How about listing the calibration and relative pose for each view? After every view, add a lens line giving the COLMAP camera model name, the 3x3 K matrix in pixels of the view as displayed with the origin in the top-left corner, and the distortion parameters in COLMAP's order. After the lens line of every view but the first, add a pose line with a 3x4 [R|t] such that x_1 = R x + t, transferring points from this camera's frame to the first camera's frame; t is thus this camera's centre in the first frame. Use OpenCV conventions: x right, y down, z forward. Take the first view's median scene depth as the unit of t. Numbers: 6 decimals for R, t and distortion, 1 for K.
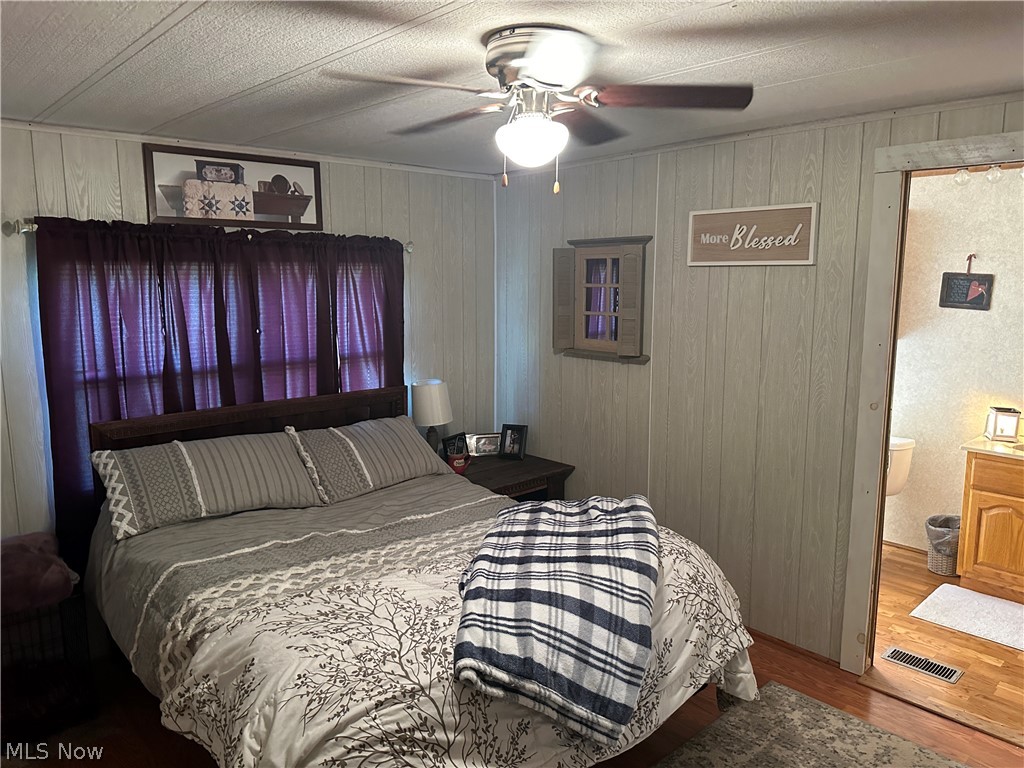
lens RADIAL K [[726.0, 0, 511.8], [0, 726.0, 382.2], [0, 0, 1]] dist [0.019161, -0.018585]
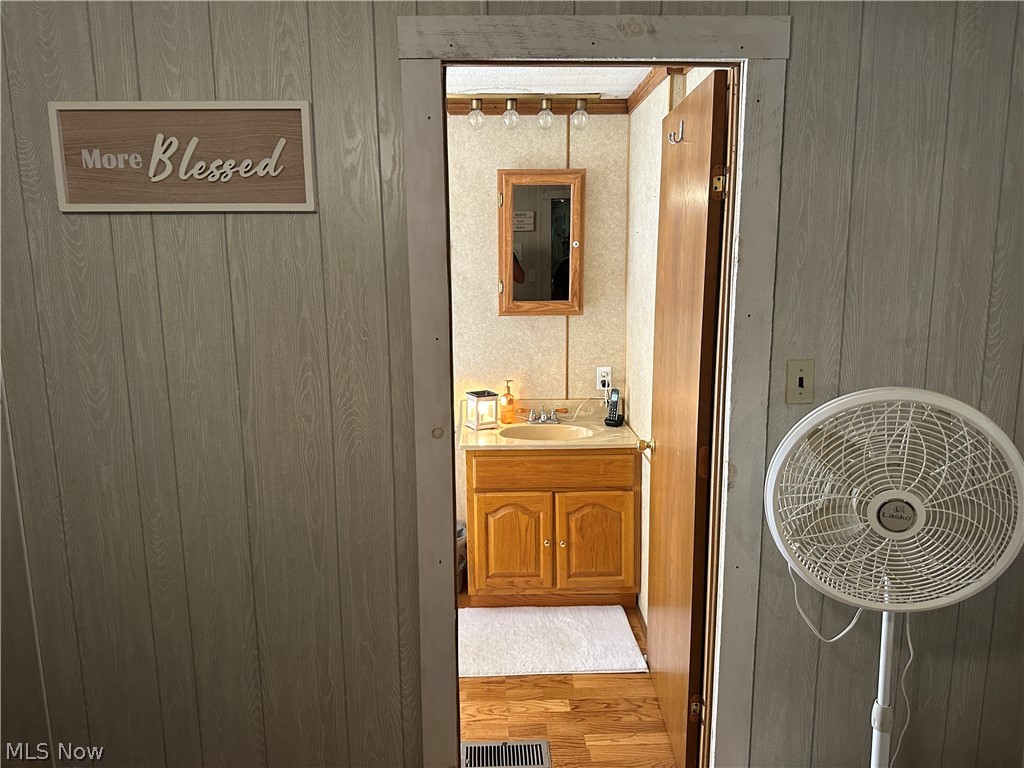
lens RADIAL K [[726.0, 0, 513.6], [0, 726.0, 380.7], [0, 0, 1]] dist [0.019161, -0.018585]
pose [[0.666180, -0.134406, 0.733580, 0.069124], [0.117783, 0.990243, 0.074470, -0.047920], [-0.736432, 0.036793, 0.675511, 0.459855]]
